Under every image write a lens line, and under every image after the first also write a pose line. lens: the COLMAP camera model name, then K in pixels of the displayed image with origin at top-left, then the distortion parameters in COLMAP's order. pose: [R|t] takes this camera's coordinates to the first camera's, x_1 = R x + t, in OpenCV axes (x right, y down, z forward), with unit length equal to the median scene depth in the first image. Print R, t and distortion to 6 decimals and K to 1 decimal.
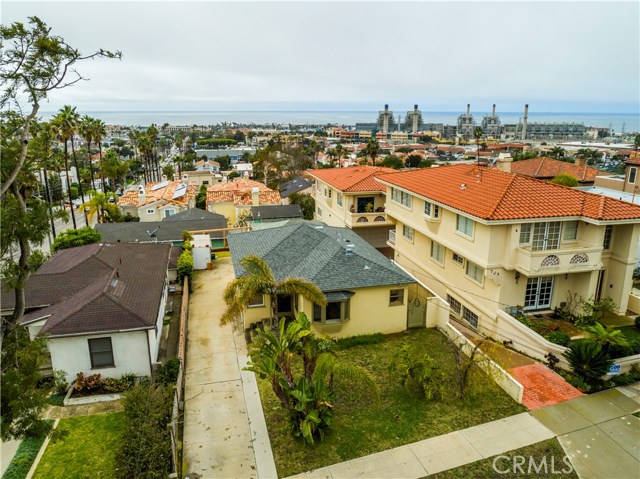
lens RADIAL K [[466.2, 0, 318.1], [0, 466.2, 237.2], [0, 0, 1]] dist [-0.023509, 0.006056]
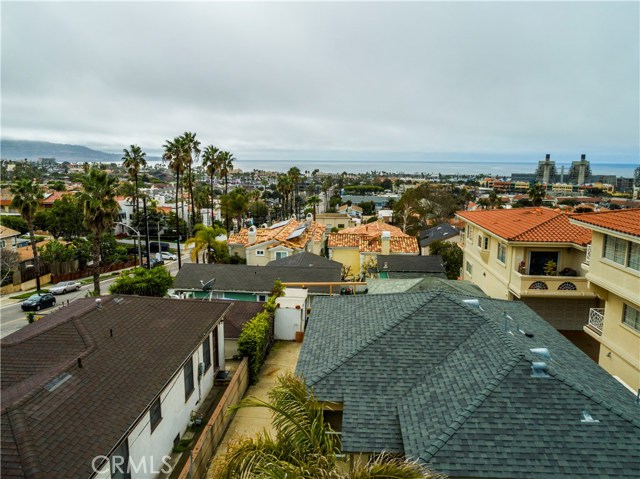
lens RADIAL K [[466.2, 0, 319.6], [0, 466.2, 237.6], [0, 0, 1]] dist [-0.023509, 0.006056]
pose [[0.952380, 0.052322, -0.300391, -0.002940], [-0.082739, 0.992550, -0.089441, -0.014304], [0.293473, 0.110036, 0.949613, 0.197251]]
